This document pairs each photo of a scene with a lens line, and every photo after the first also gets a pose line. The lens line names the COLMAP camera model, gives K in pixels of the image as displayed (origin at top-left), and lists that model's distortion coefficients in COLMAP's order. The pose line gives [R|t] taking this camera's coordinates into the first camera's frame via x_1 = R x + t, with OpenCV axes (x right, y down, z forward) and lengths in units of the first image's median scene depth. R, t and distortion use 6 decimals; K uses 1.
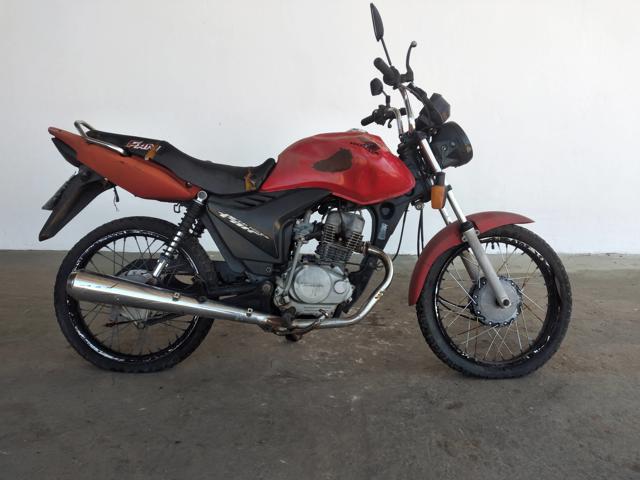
lens RADIAL K [[575.3, 0, 334.6], [0, 575.3, 240.5], [0, 0, 1]] dist [0.006184, -0.087472]
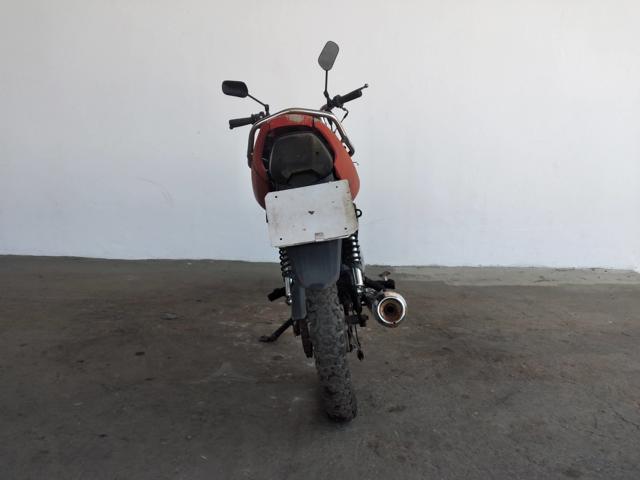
lens RADIAL K [[575.3, 0, 334.6], [0, 575.3, 240.5], [0, 0, 1]] dist [0.006184, -0.087472]
pose [[0.999710, 0.013778, -0.019763, 0.119922], [-0.014486, 0.999242, -0.036119, 0.038677], [0.019250, 0.036395, 0.999152, 0.010627]]
